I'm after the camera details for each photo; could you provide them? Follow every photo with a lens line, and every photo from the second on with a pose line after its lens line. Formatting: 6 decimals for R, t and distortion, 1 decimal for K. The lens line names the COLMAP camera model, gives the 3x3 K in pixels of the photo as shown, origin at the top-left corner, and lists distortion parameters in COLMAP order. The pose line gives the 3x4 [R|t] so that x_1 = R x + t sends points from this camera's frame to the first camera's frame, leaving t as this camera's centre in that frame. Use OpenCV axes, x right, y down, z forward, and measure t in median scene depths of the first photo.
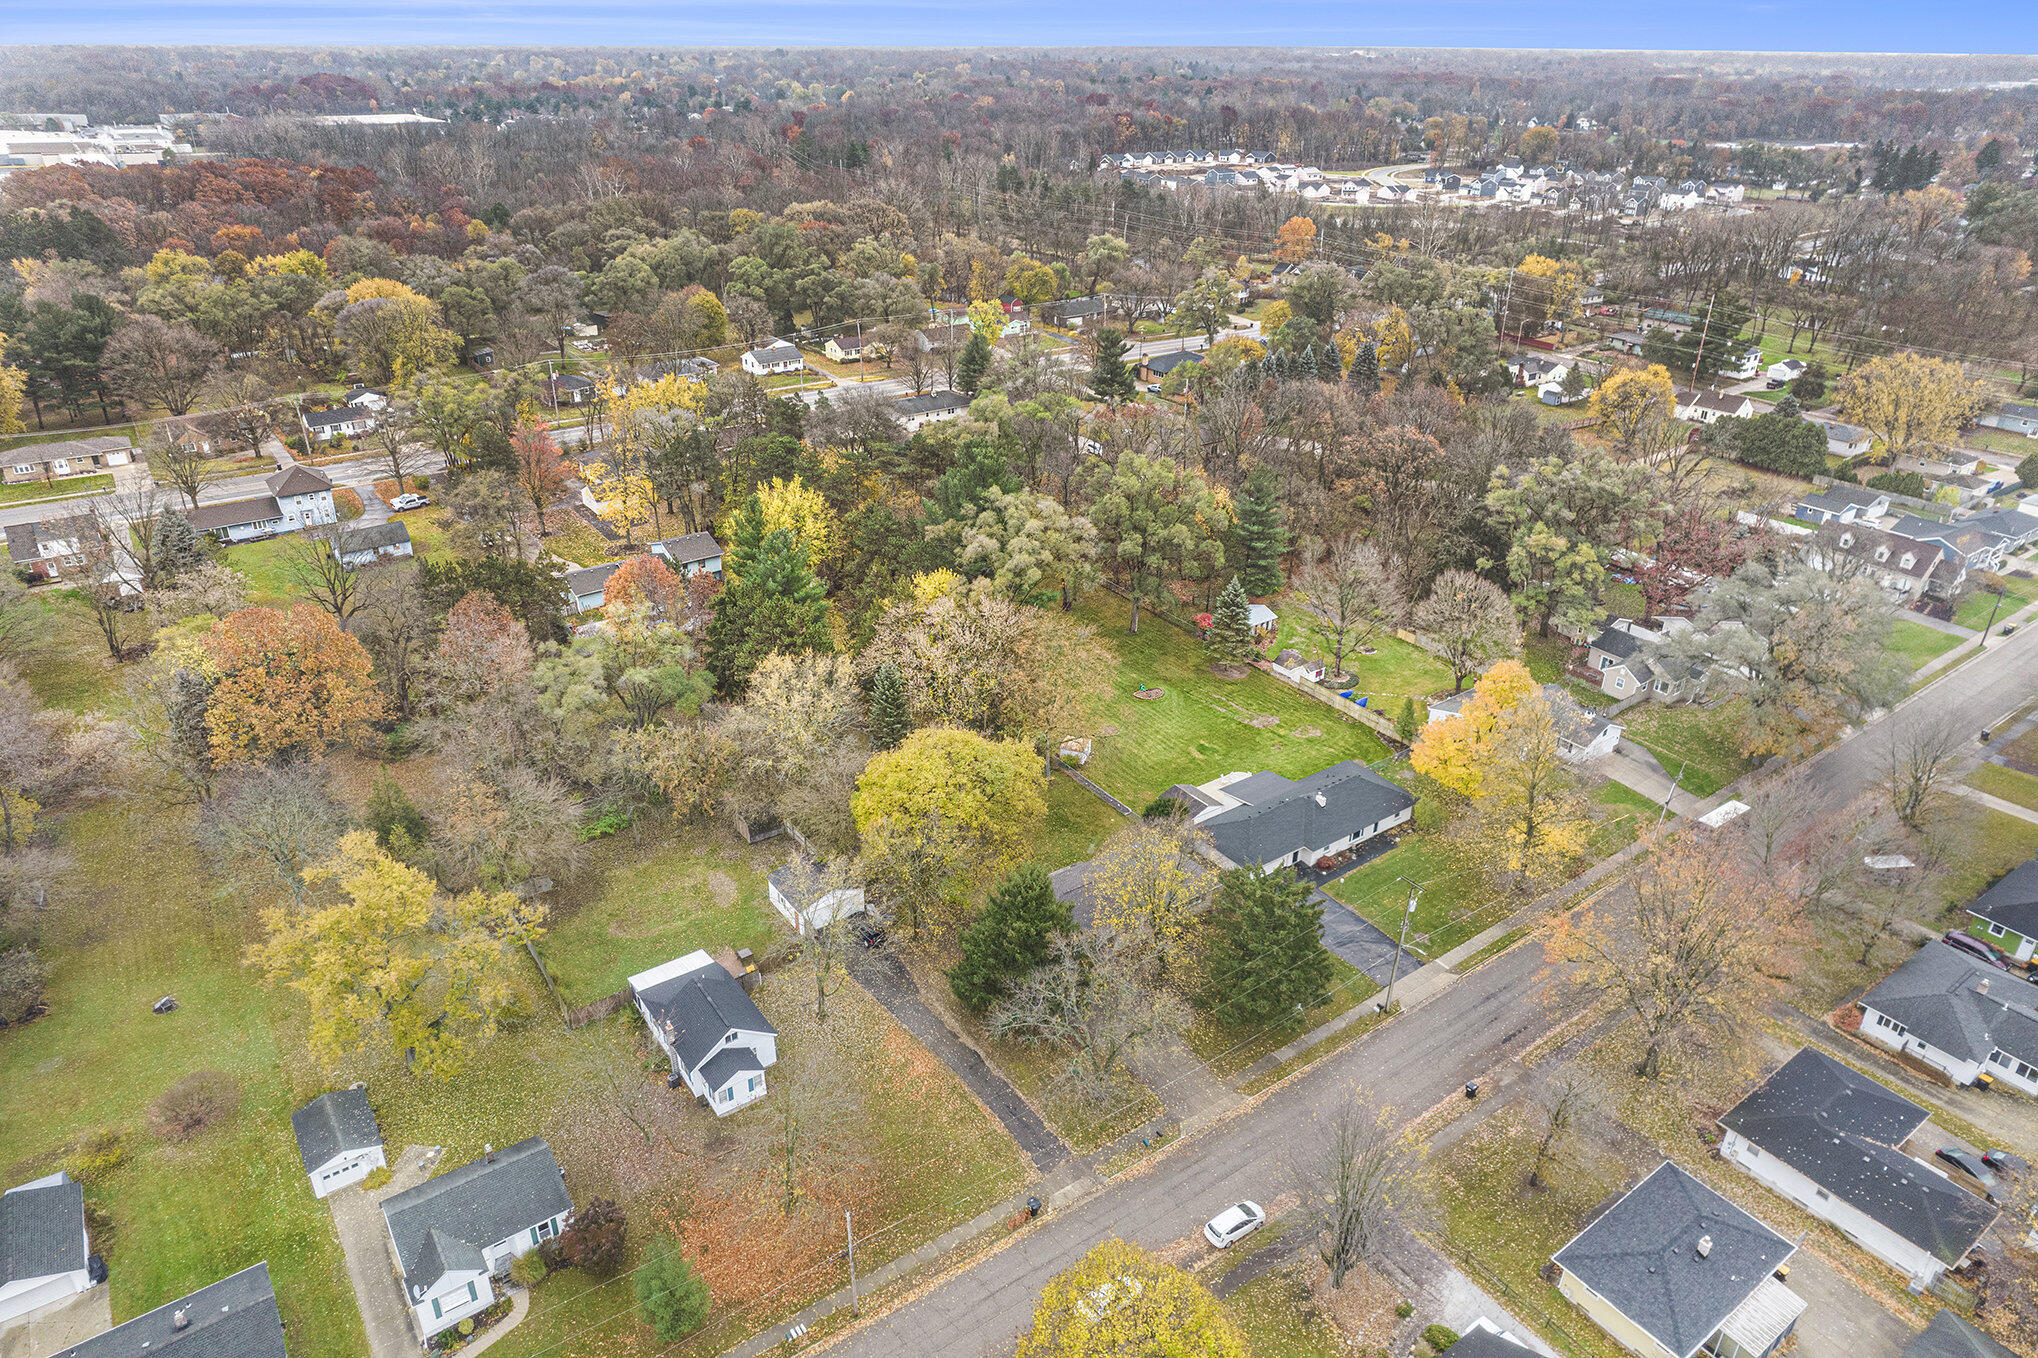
lens RADIAL K [[1286.9, 0, 1019.0], [0, 1286.9, 679.0], [0, 0, 1]] dist [-0.067539, 0.053350]
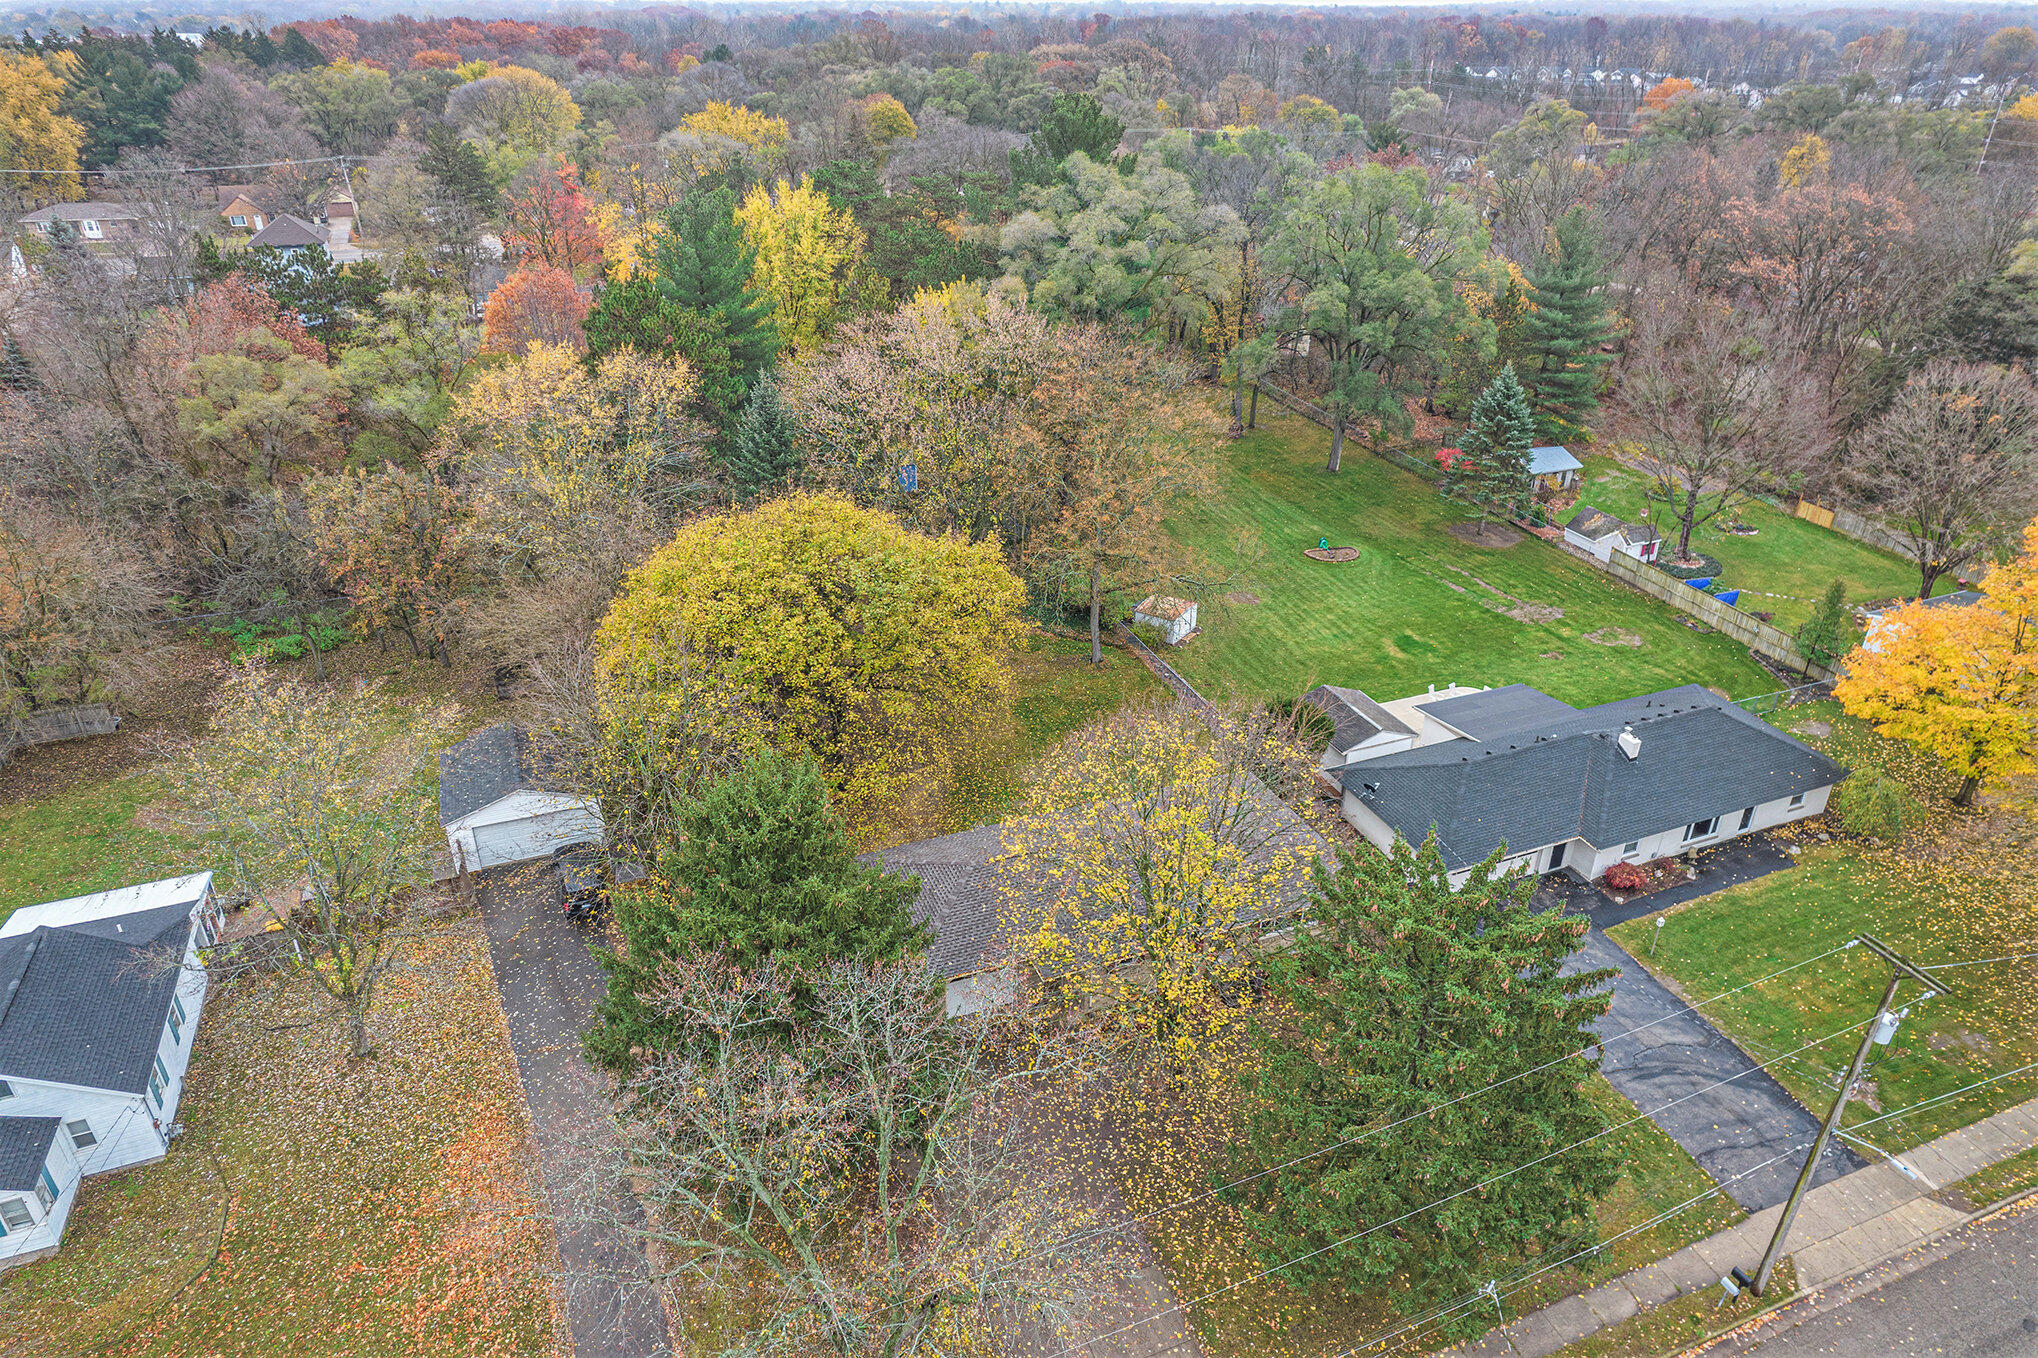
lens RADIAL K [[1286.9, 0, 1019.0], [0, 1286.9, 679.0], [0, 0, 1]] dist [-0.067539, 0.053350]
pose [[0.970195, 0.101635, -0.219983, 0.108421], [-0.097033, 0.994778, 0.031651, 0.070737], [0.222051, -0.009362, 0.974990, 0.453491]]
